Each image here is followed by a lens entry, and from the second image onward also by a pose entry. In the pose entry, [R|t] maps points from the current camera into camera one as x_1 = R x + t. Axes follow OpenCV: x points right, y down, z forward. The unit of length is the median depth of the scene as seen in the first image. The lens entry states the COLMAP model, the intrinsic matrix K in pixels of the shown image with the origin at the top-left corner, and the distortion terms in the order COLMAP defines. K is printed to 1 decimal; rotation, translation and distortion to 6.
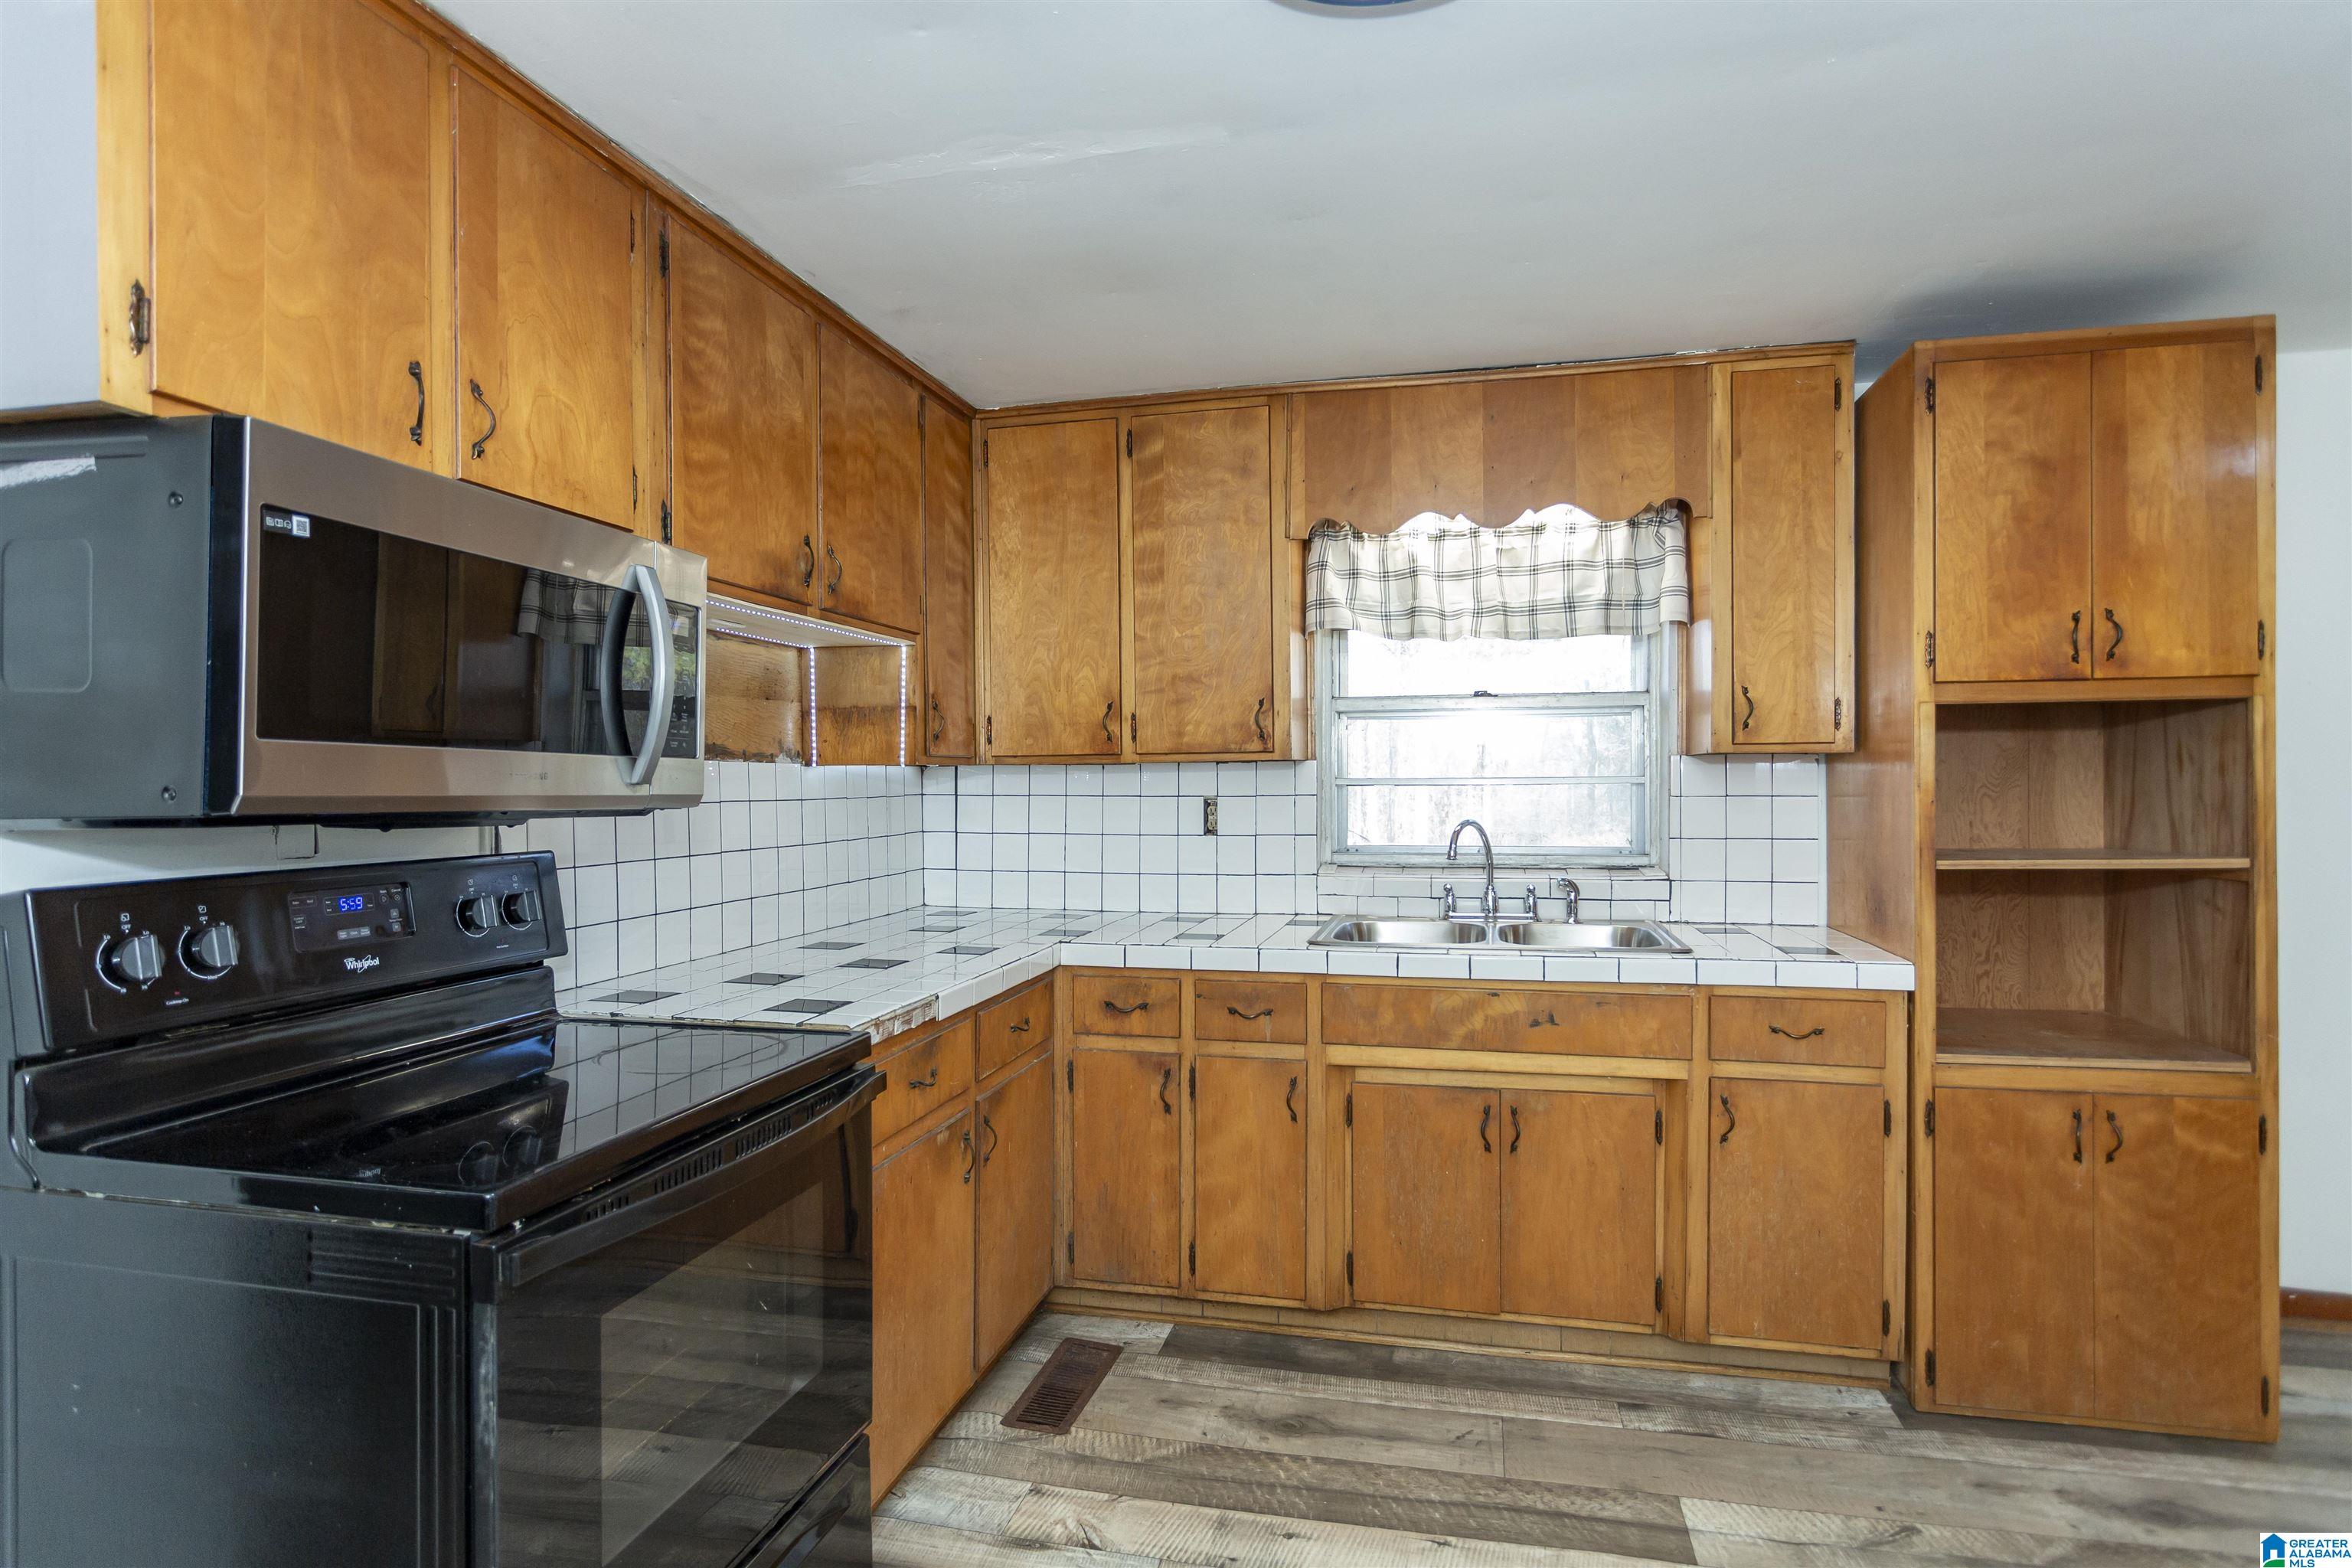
lens RADIAL K [[1223.1, 0, 1183.6], [0, 1223.1, 794.2], [0, 0, 1]] dist [-0.001444, 0.002281]
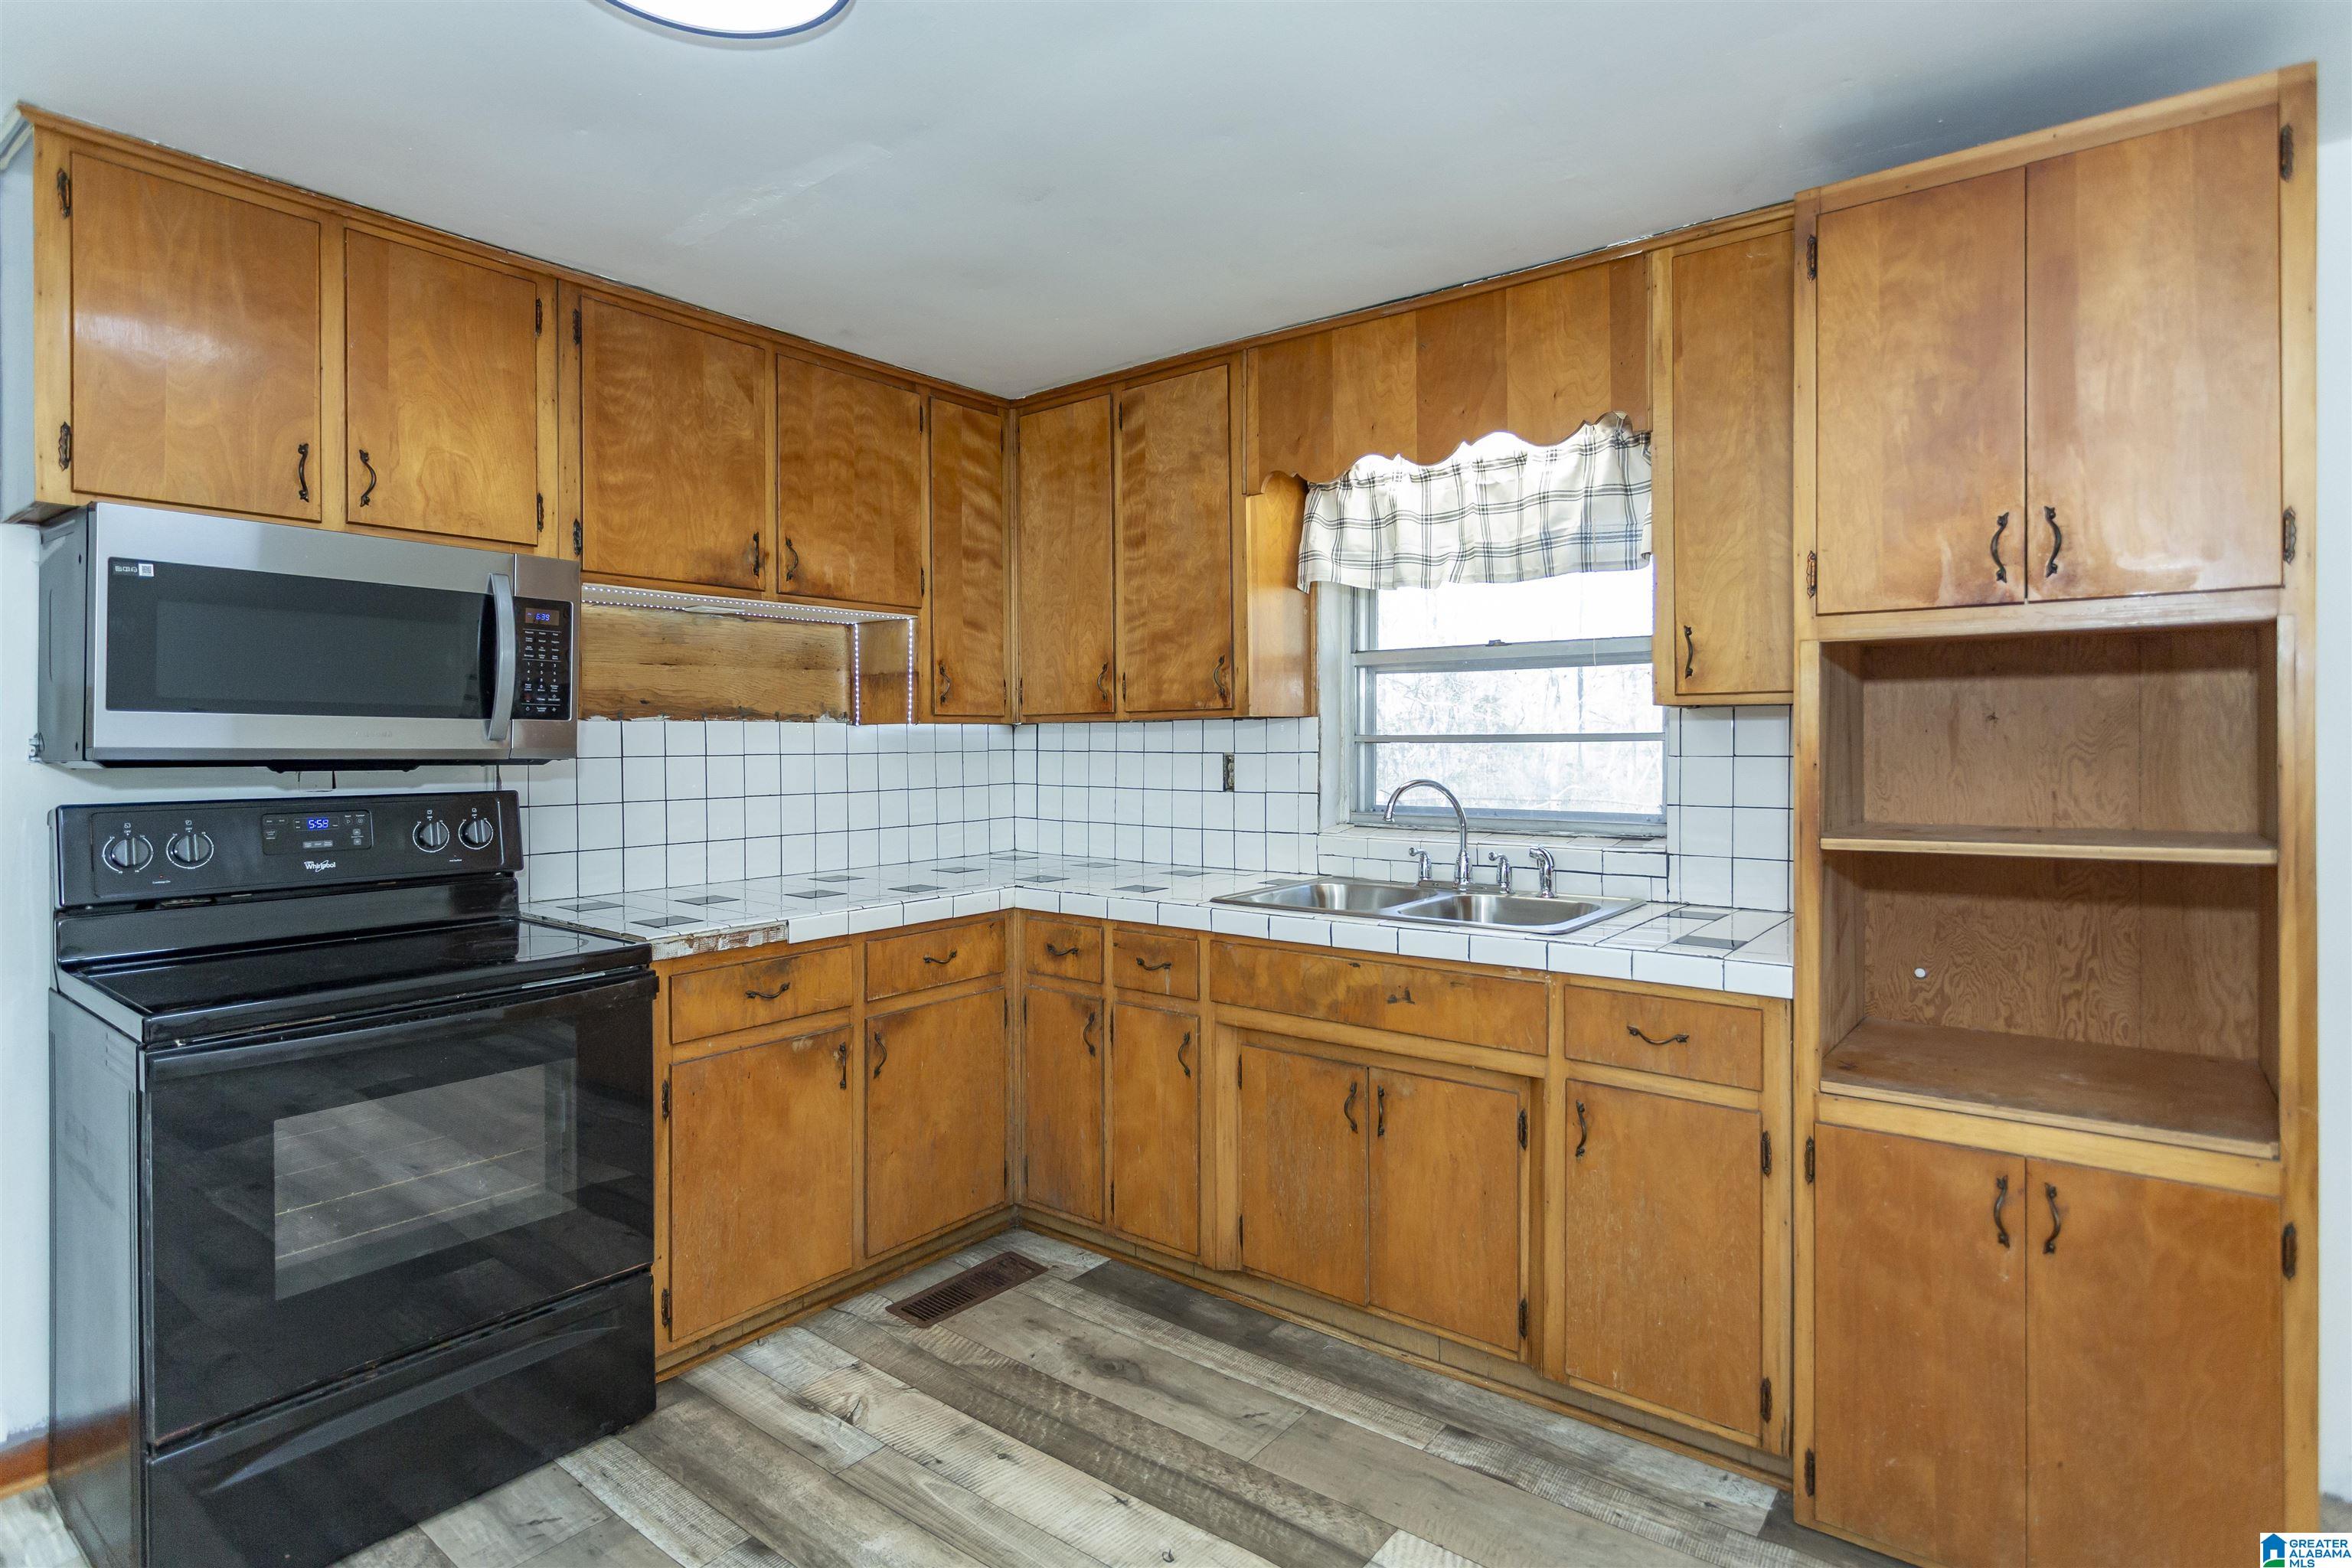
lens RADIAL K [[1215.2, 0, 1174.6], [0, 1215.2, 748.2], [0, 0, 1]] dist [-0.001331, 0.000608]
pose [[0.902221, 0.004120, -0.431255, 0.565245], [-0.004997, 0.999987, -0.000900, -0.001709], [0.431245, 0.002967, 0.902230, 0.101497]]
